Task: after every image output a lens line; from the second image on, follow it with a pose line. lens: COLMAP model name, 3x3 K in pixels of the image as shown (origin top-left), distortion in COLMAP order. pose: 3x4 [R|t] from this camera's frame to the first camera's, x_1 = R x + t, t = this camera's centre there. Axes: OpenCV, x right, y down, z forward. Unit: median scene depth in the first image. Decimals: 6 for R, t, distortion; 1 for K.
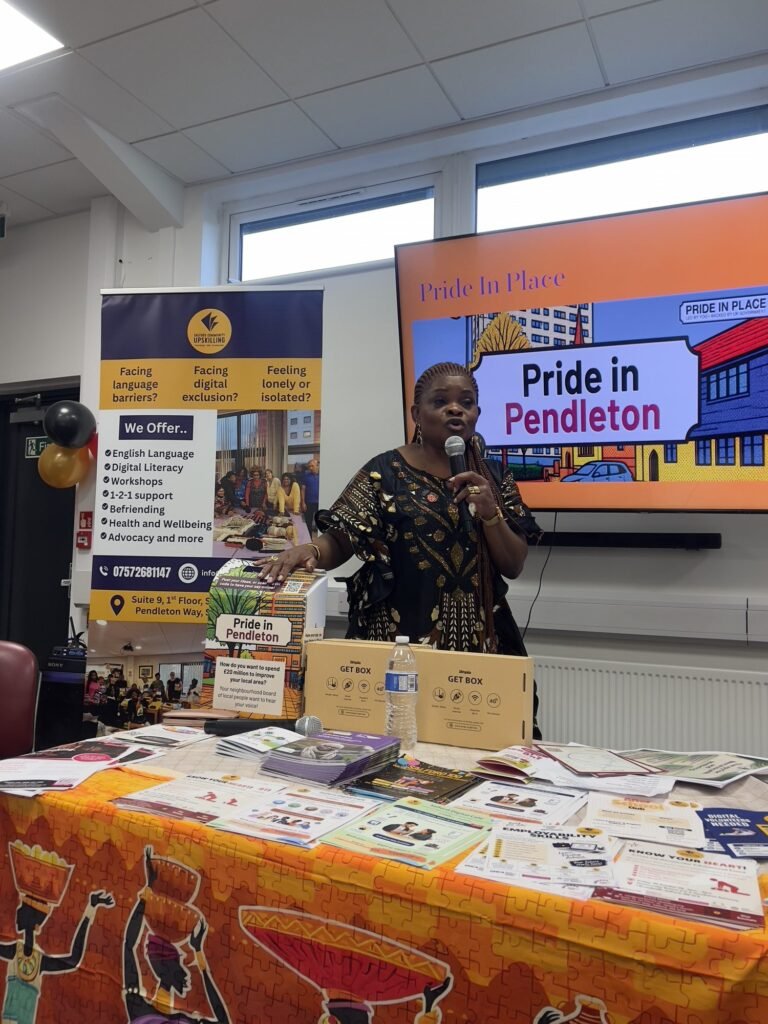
lens RADIAL K [[791.6, 0, 378.9], [0, 791.6, 508.6], [0, 0, 1]] dist [0.046063, -0.050152]
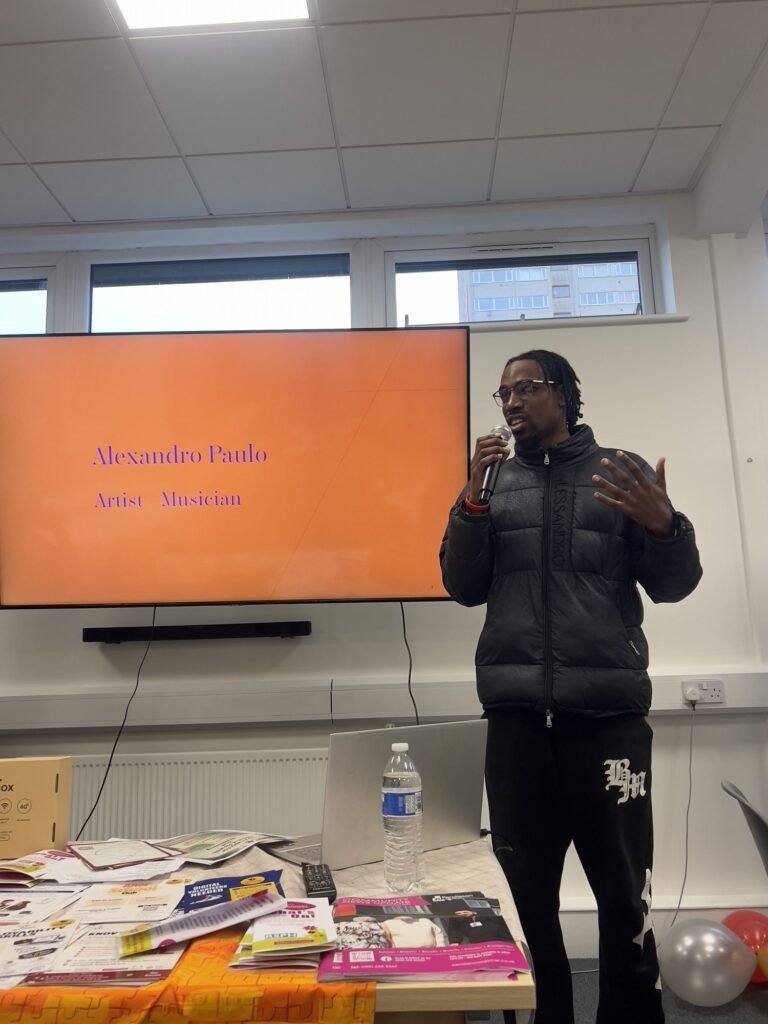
lens RADIAL K [[797.4, 0, 384.0], [0, 797.4, 512.0], [0, 0, 1]] dist [0.068301, -0.078525]
pose [[0.919732, 0.017829, 0.392142, 0.085058], [0.024486, 0.994417, -0.102643, -0.003571], [-0.391782, 0.104006, 0.914160, -0.068752]]
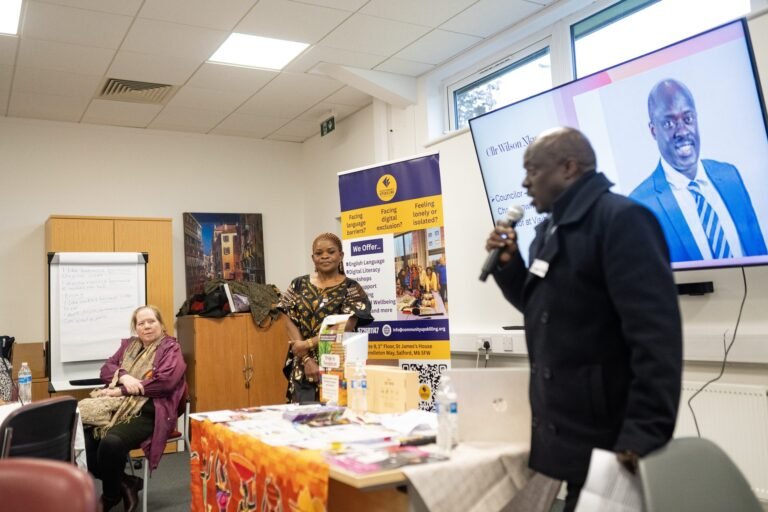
lens RADIAL K [[727.6, 0, 384.0], [0, 727.6, 256.0], [0, 0, 1]] dist [-0.082181, 0.105596]
pose [[0.819138, -0.102184, -0.564421, 0.660288], [0.100989, 0.994325, -0.033450, -0.026534], [0.564636, -0.029600, 0.824809, -0.297361]]
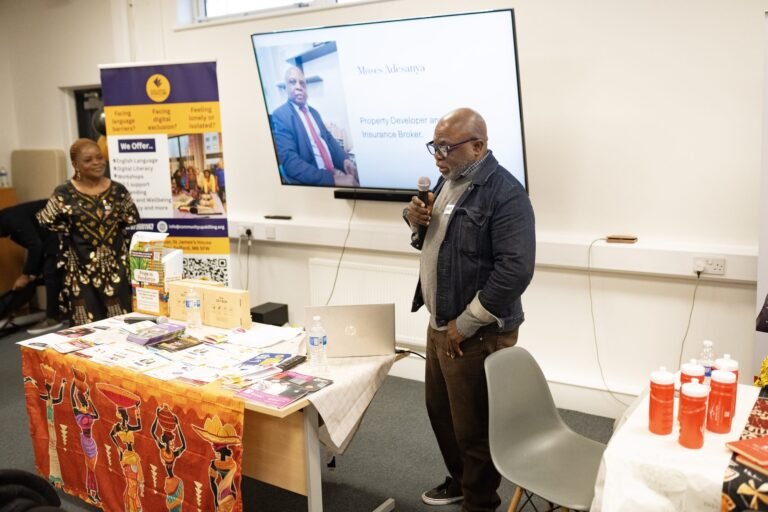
lens RADIAL K [[727.6, 0, 384.0], [0, 727.6, 256.0], [0, 0, 1]] dist [-0.082181, 0.105596]
pose [[0.988285, -0.024053, -0.150710, 0.508687], [0.060574, 0.968209, 0.242697, -0.224513], [0.140081, -0.248983, 0.958324, -0.530117]]
